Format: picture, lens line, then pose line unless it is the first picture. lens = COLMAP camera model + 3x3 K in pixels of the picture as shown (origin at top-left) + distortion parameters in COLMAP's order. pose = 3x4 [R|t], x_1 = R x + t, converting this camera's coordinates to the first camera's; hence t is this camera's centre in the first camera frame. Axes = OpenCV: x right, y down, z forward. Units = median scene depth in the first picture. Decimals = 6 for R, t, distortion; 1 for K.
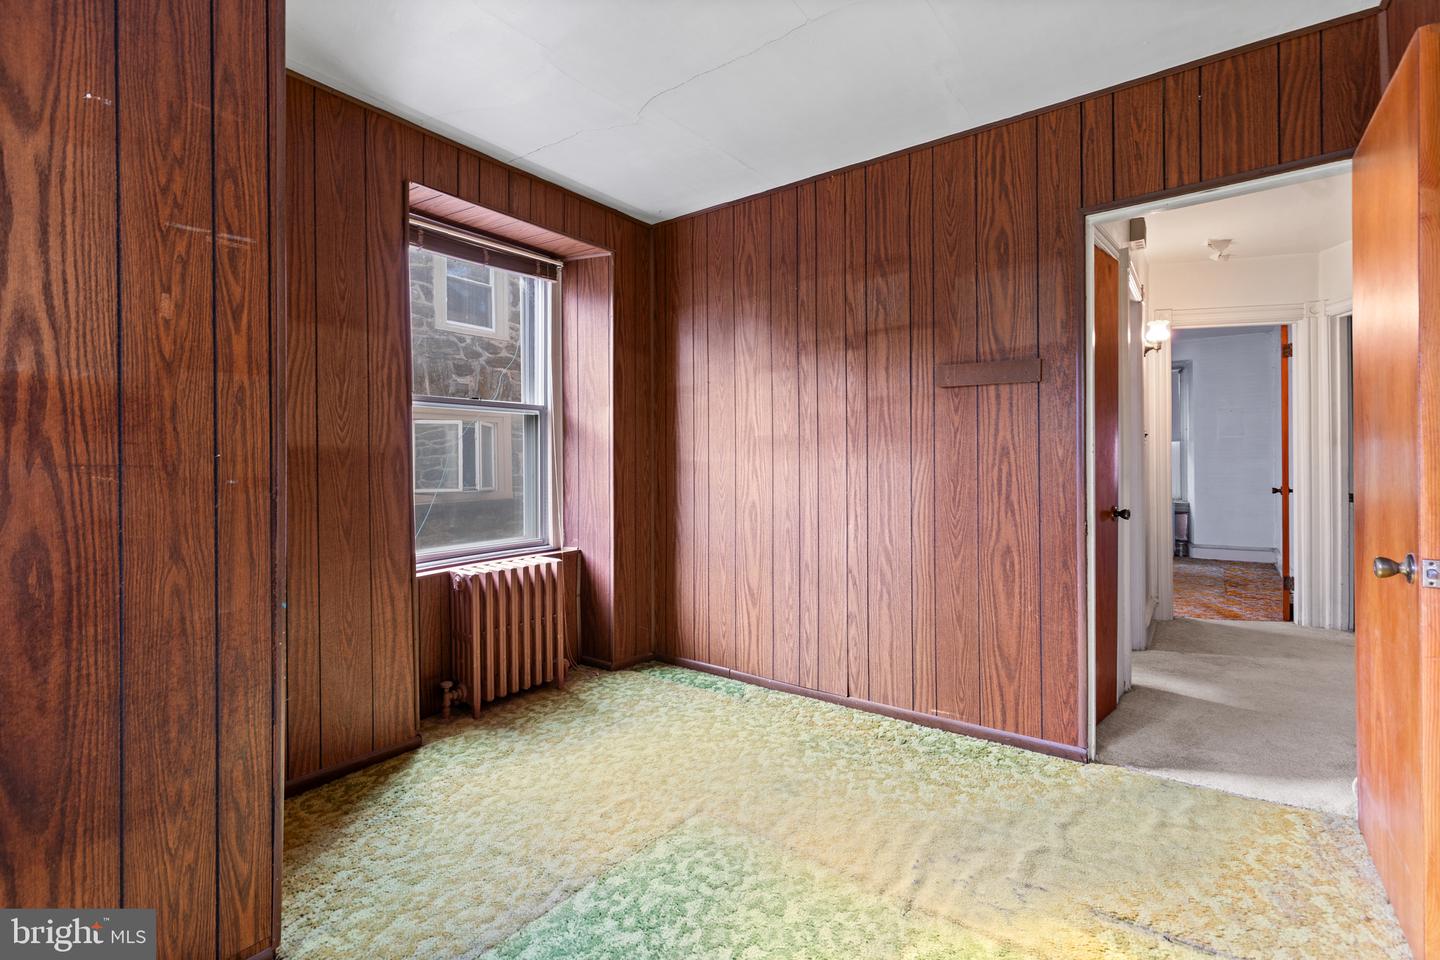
lens RADIAL K [[648.3, 0, 726.1], [0, 648.3, 467.1], [0, 0, 1]] dist [0.006735, -0.000013]
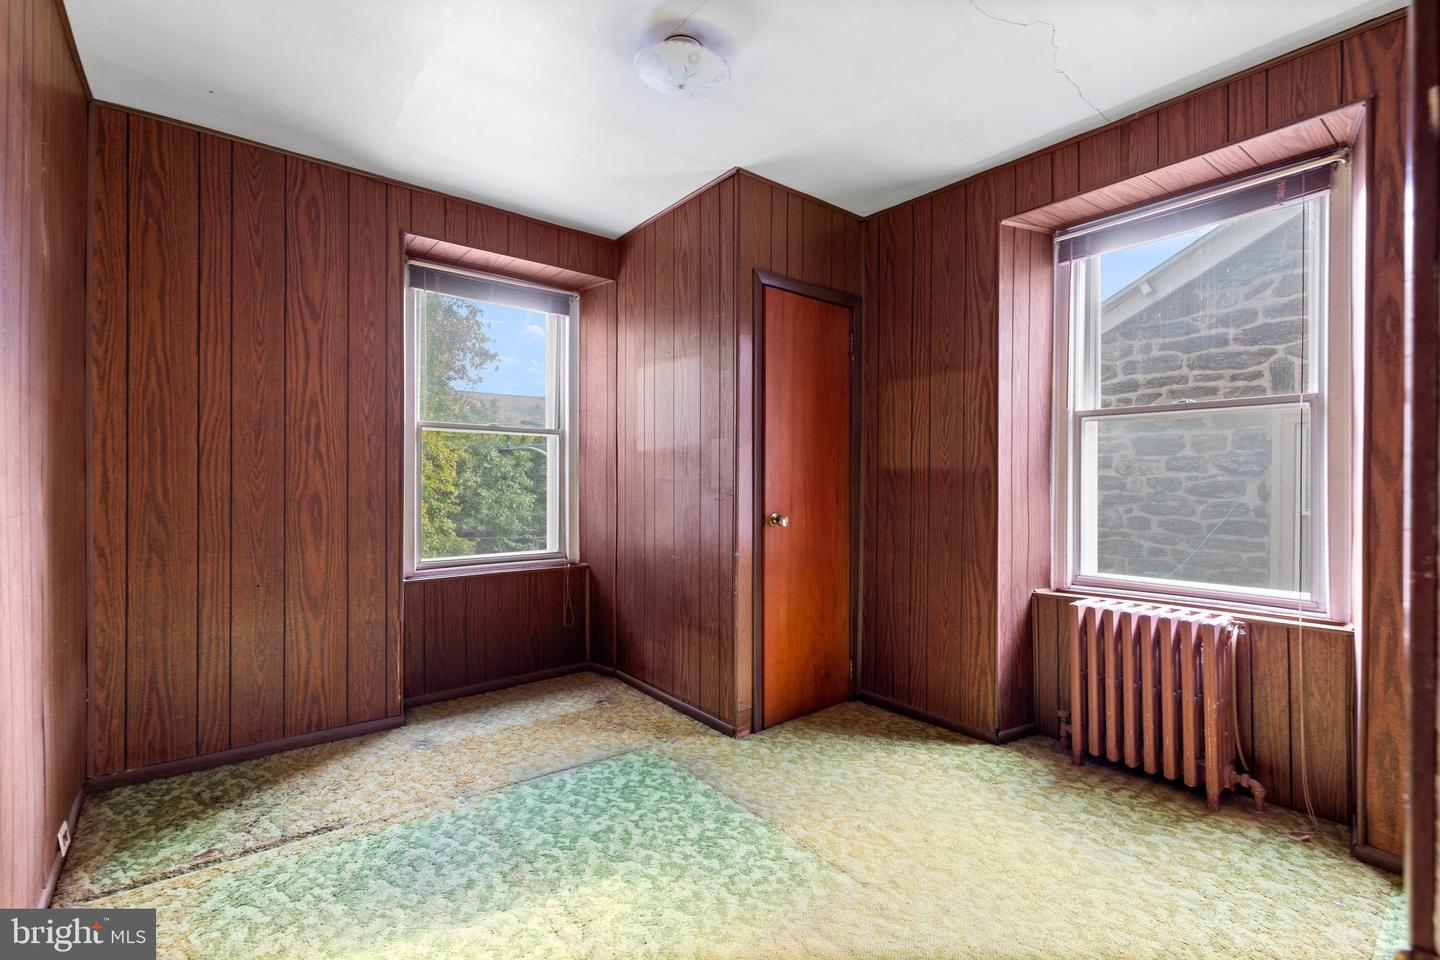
lens RADIAL K [[648.3, 0, 728.4], [0, 648.3, 481.4], [0, 0, 1]] dist [0.006735, -0.000013]
pose [[-0.247726, 0.010061, -0.968778, 0.684875], [-0.008872, 0.999881, 0.012653, -0.015788], [0.968790, 0.011729, -0.247607, 0.841829]]
